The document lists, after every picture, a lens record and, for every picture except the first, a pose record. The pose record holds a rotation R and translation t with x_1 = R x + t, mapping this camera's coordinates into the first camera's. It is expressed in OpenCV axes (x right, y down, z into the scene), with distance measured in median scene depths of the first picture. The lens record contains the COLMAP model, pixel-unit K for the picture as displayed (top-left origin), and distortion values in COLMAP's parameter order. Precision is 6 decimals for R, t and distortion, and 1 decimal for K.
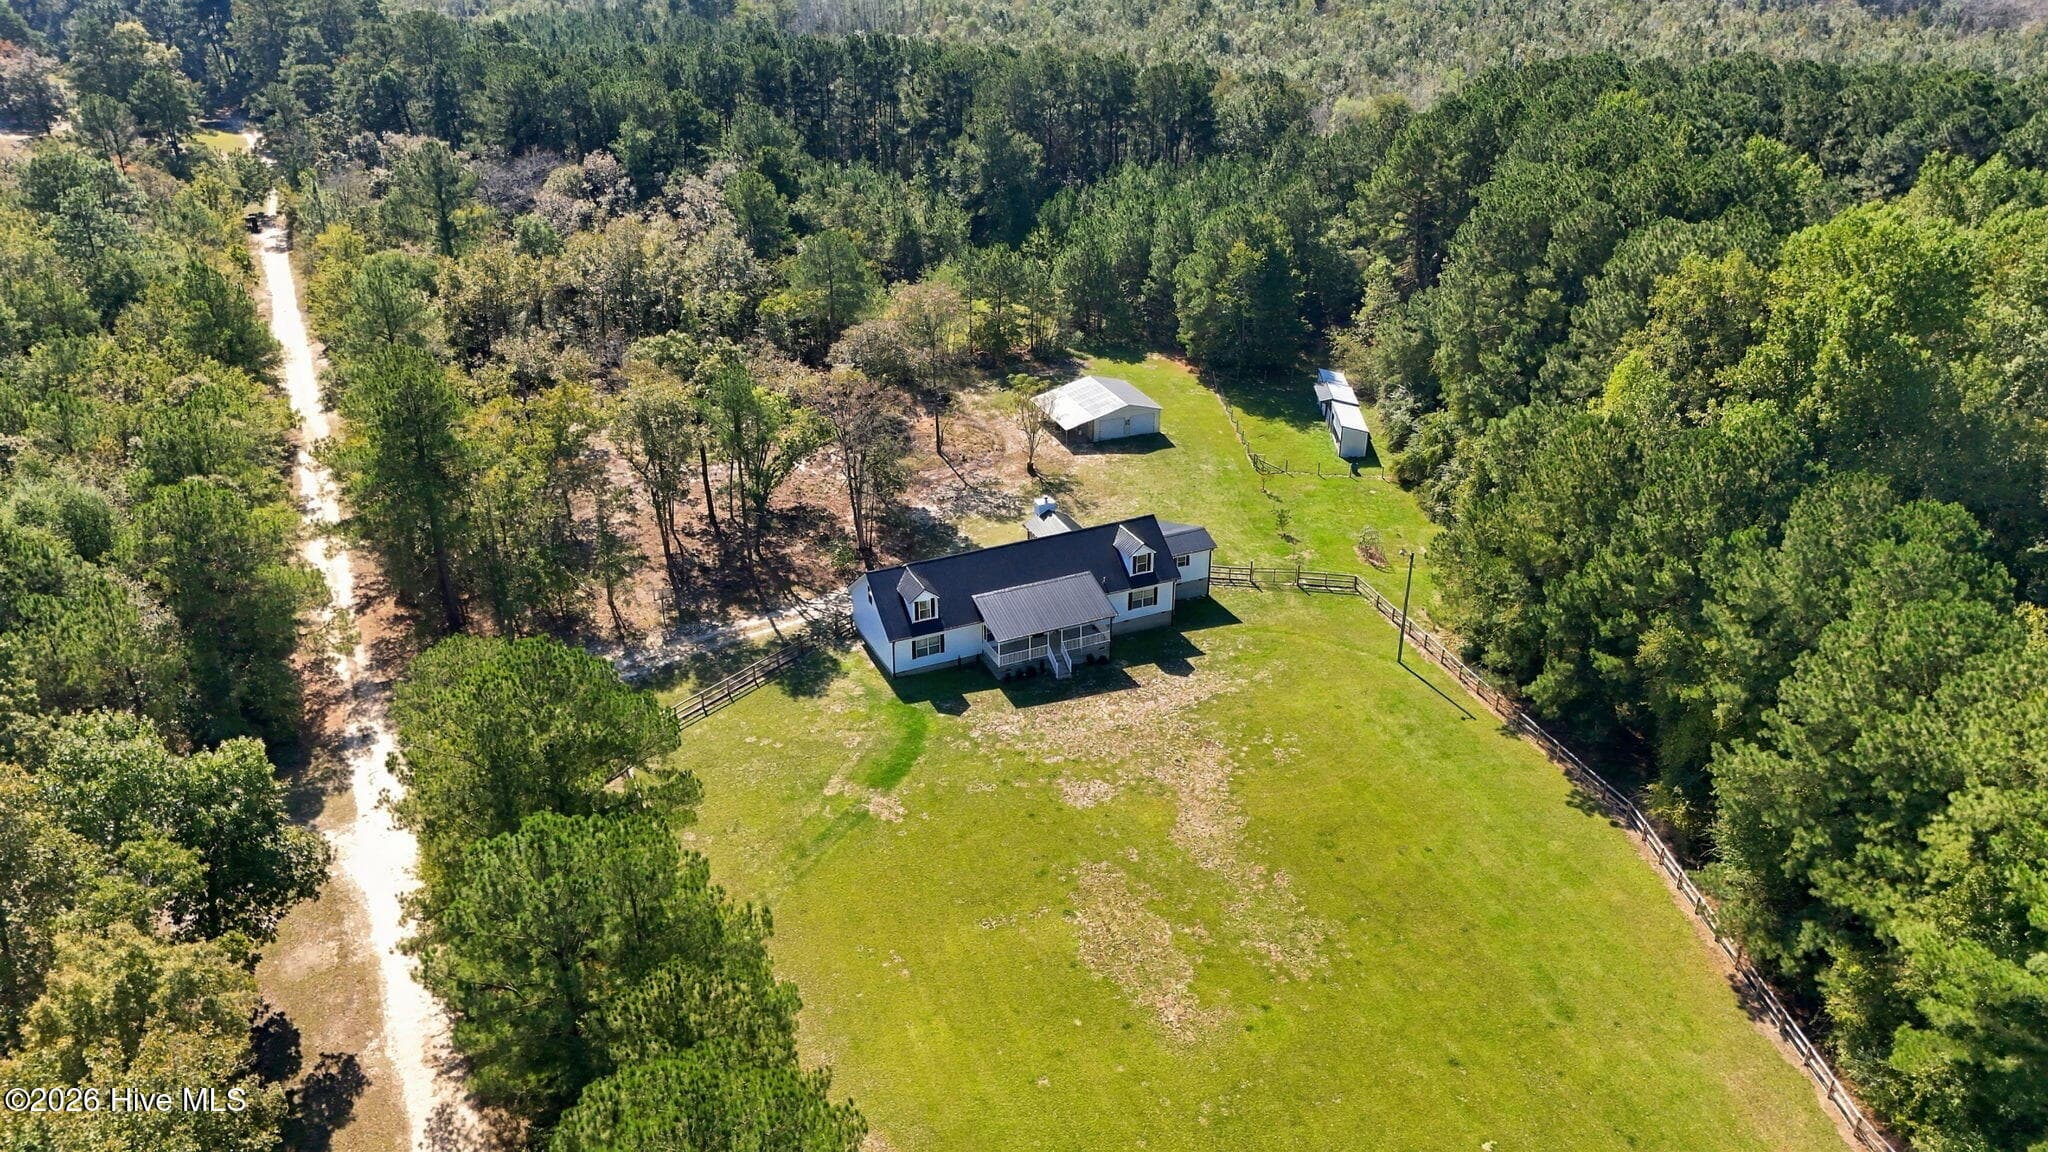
lens RADIAL K [[1577.7, 0, 1024.0], [0, 1577.7, 576.0], [0, 0, 1]] dist [0.064410, -0.062892]
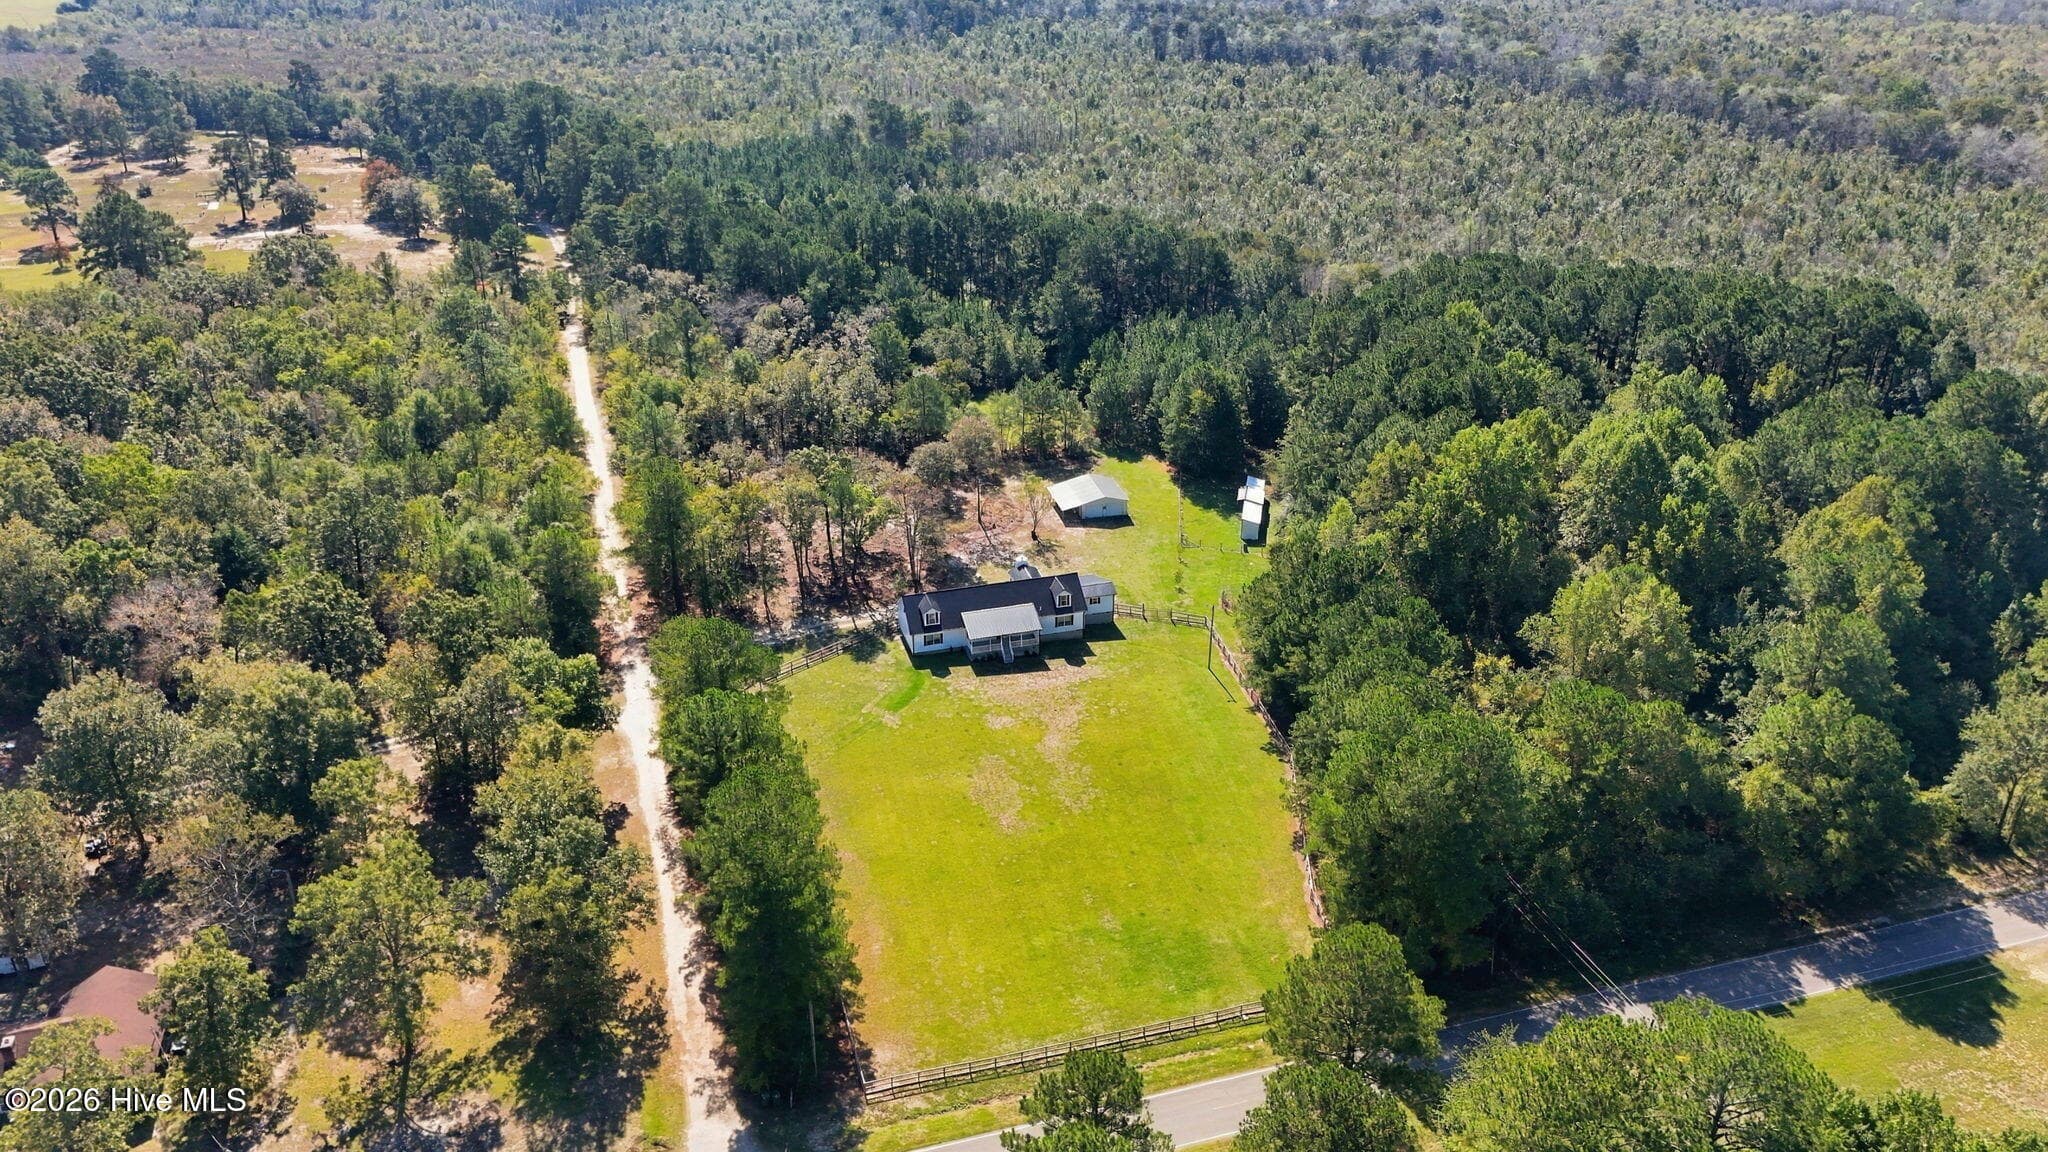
lens RADIAL K [[1577.7, 0, 1024.0], [0, 1577.7, 576.0], [0, 0, 1]] dist [0.064410, -0.062892]
pose [[0.990104, 0.064354, -0.124707, 0.226041], [-0.065572, 0.997832, -0.005680, -0.020451], [0.124071, 0.013801, 0.992177, -0.663488]]
